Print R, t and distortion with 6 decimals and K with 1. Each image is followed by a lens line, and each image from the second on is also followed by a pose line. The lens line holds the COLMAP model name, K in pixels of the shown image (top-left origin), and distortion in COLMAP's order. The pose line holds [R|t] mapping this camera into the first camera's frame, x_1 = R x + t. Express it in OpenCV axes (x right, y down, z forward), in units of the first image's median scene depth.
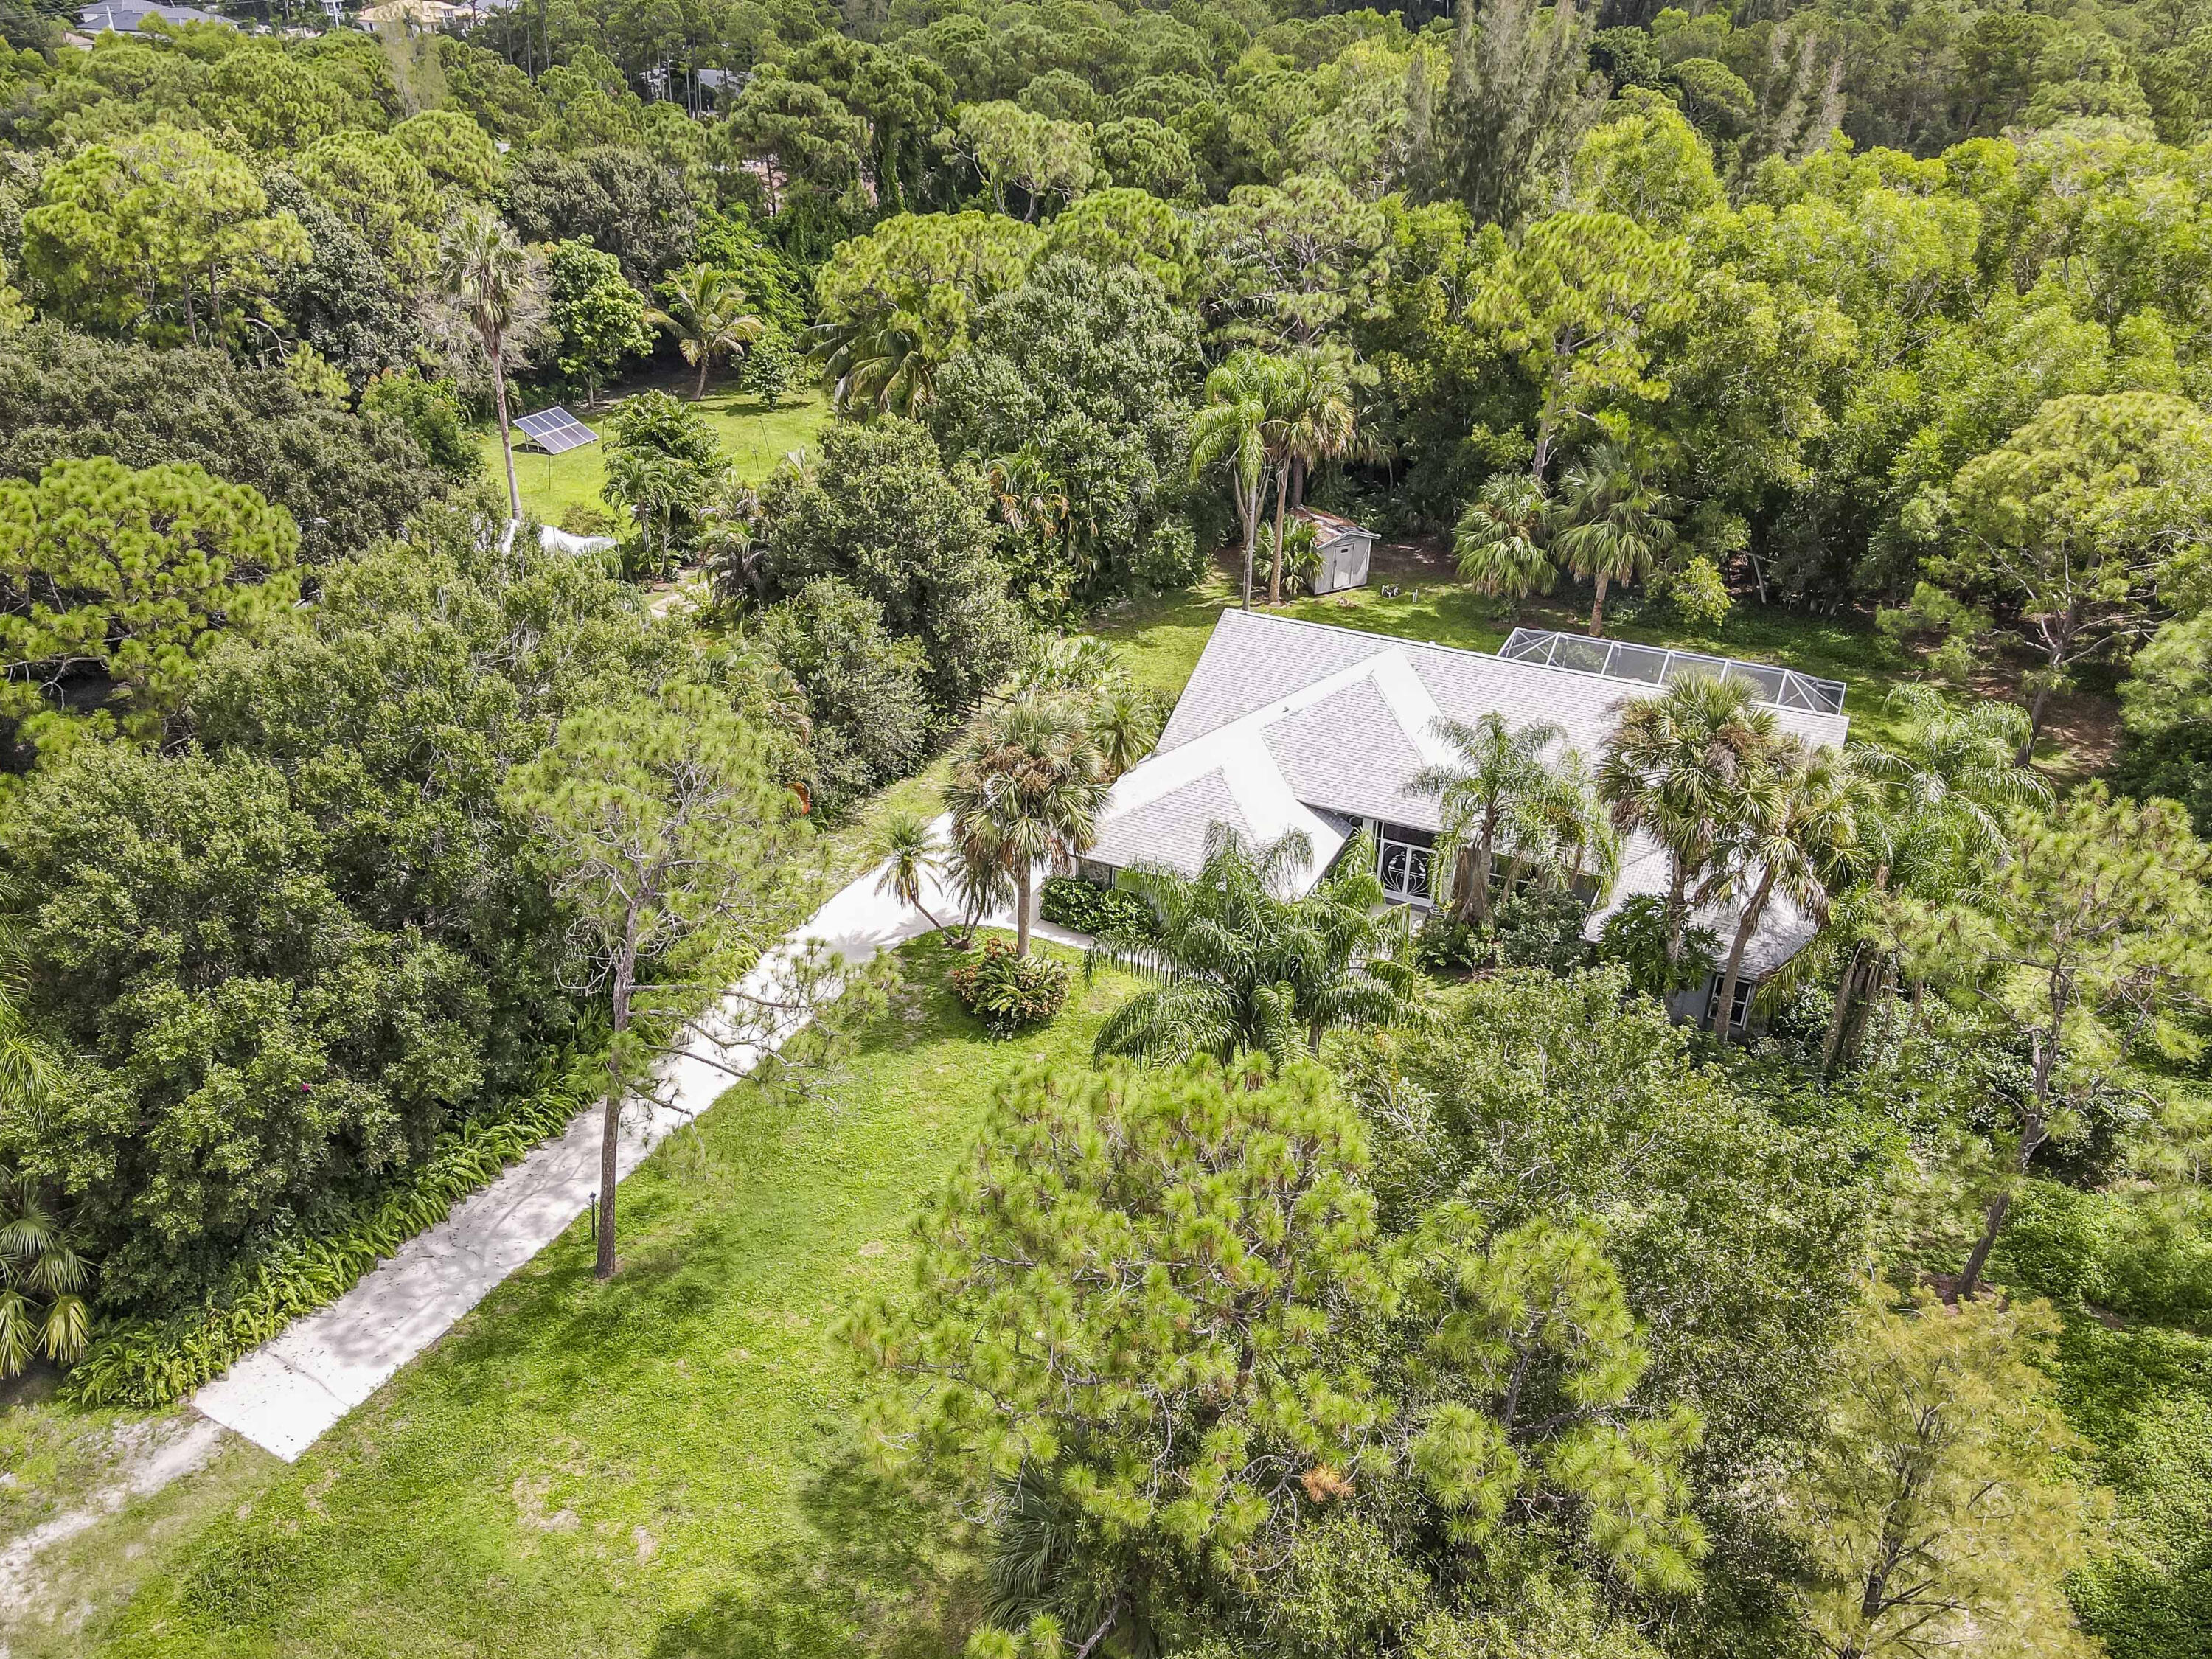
lens RADIAL K [[1555.1, 0, 1110.9], [0, 1555.1, 876.7], [0, 0, 1]] dist [0.005004, 0.050201]
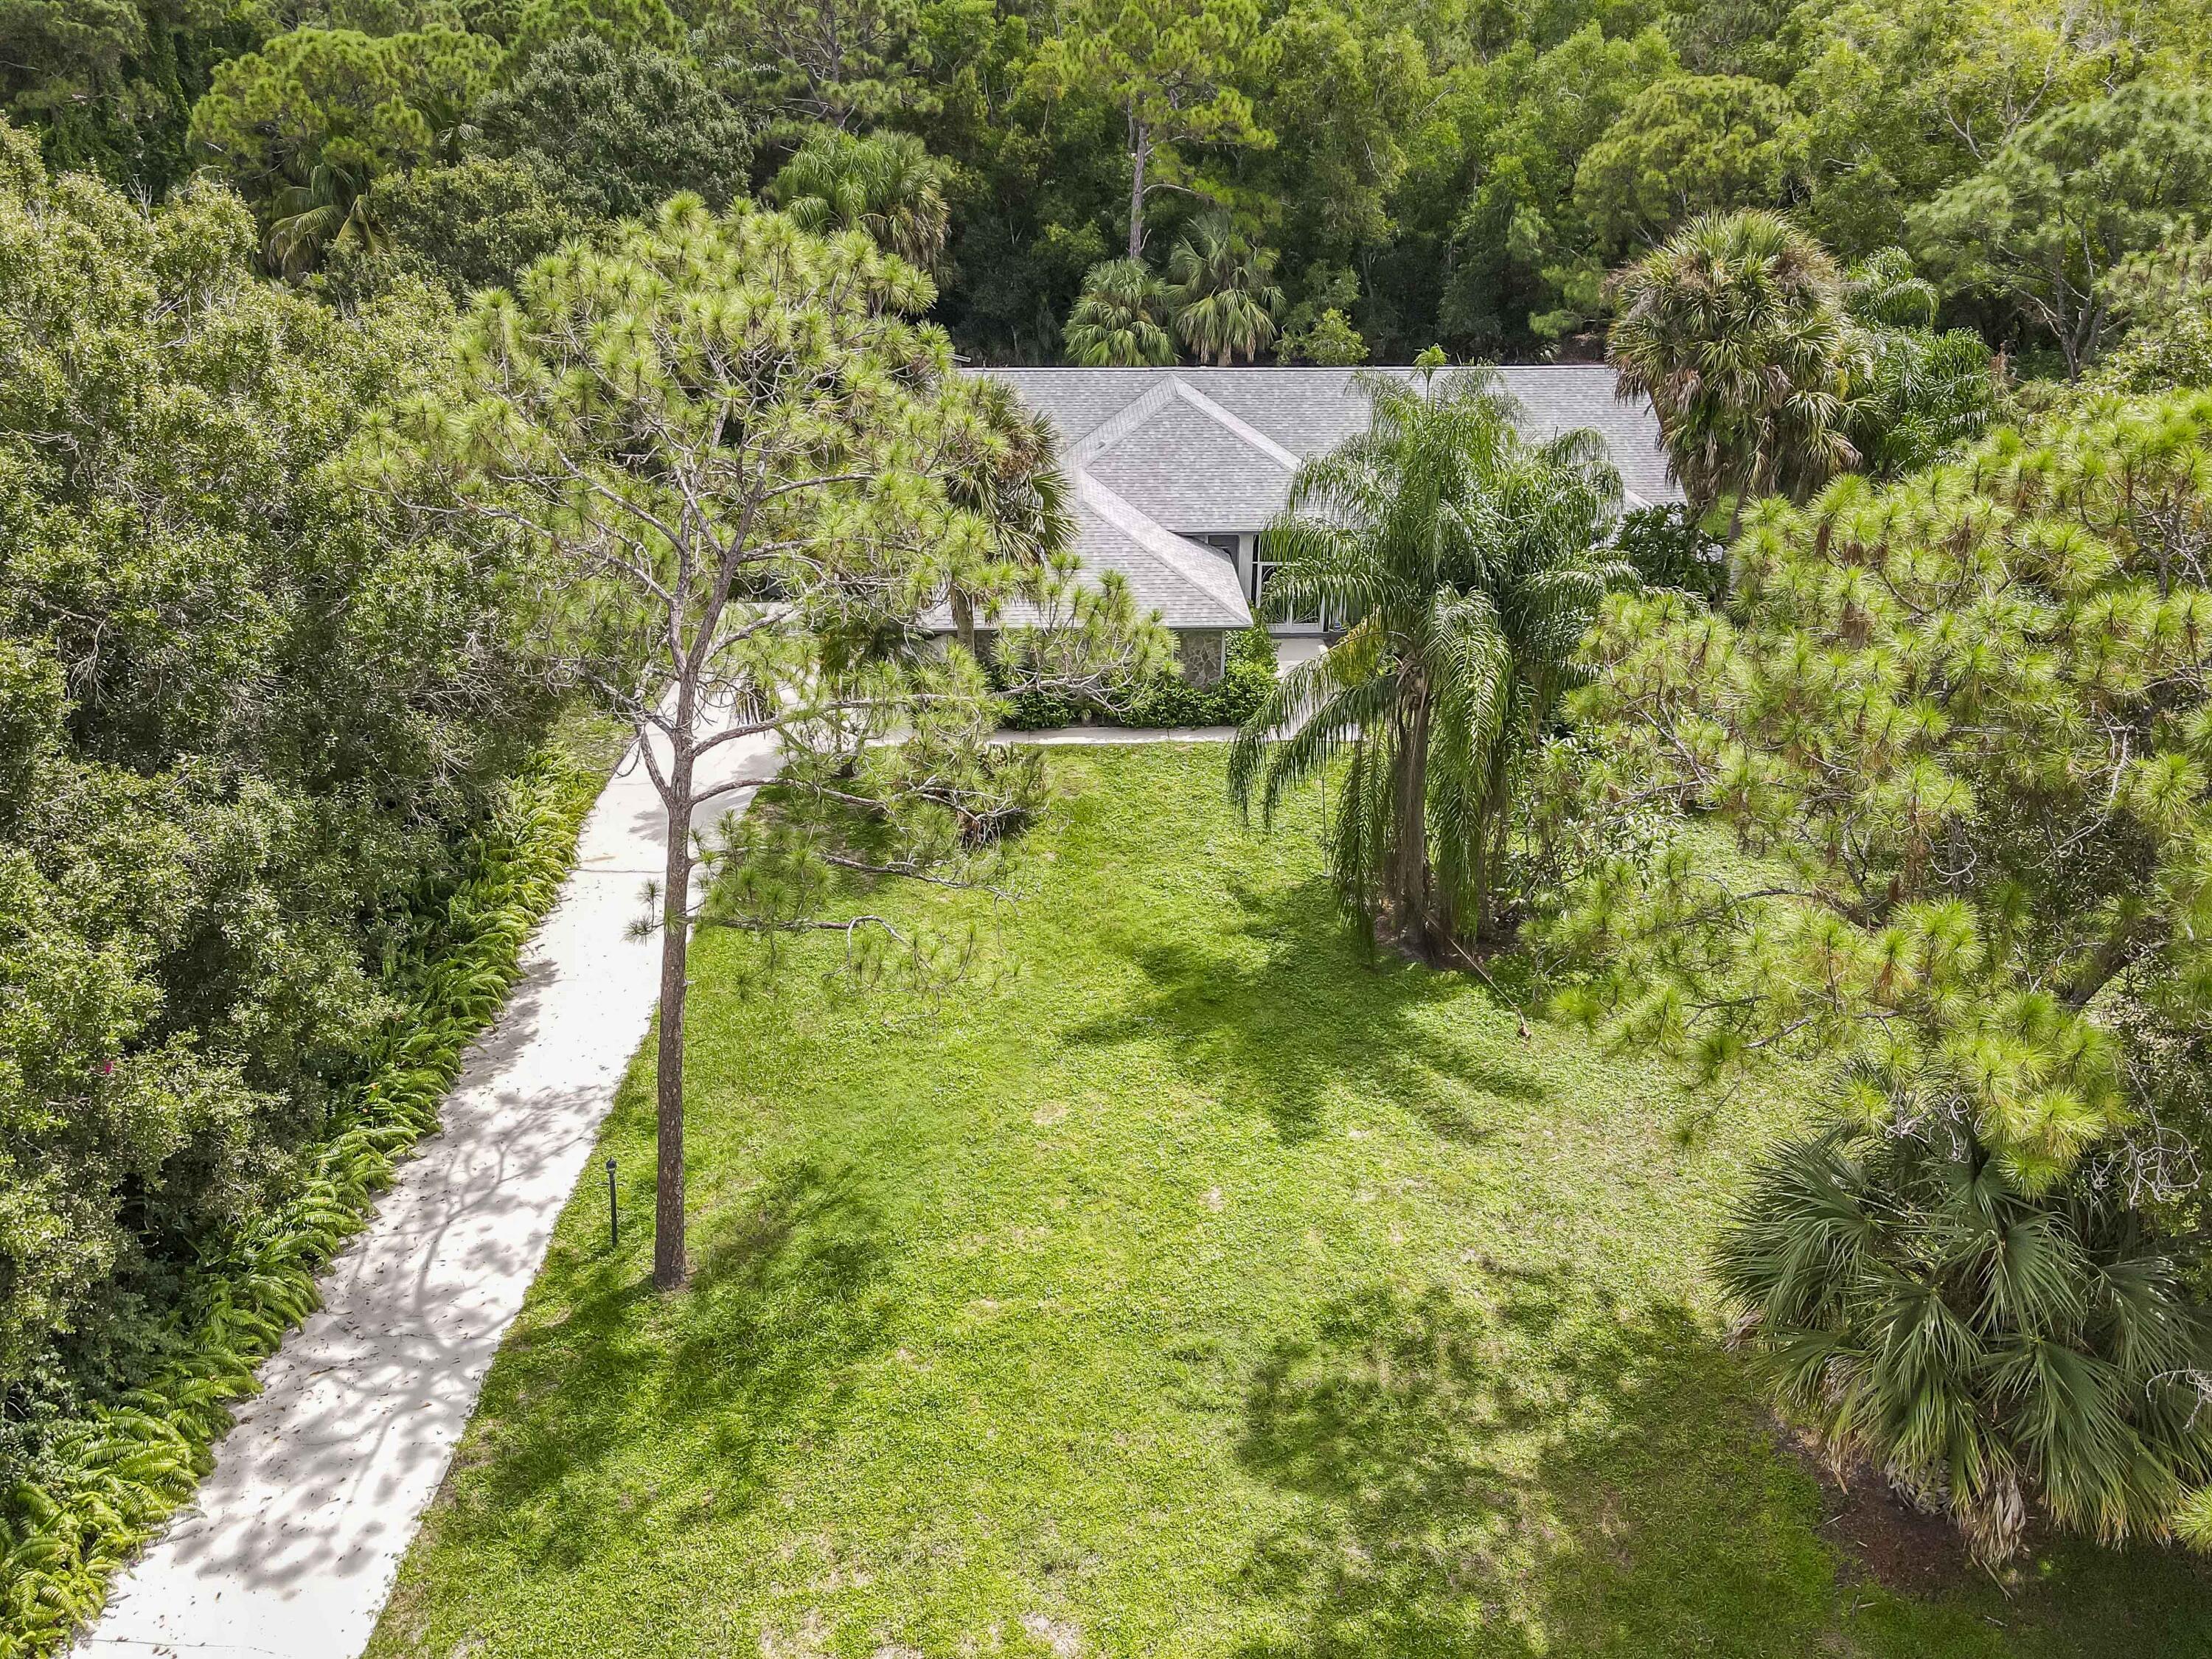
lens RADIAL K [[1474.2, 0, 1106.0], [0, 1474.2, 829.5], [0, 0, 1]] dist [0.019584, -0.002574]
pose [[0.890503, -0.227986, 0.393734, -0.191433], [0.239019, 0.970776, 0.021528, 0.060685], [-0.387135, 0.074939, 0.918973, 0.214046]]
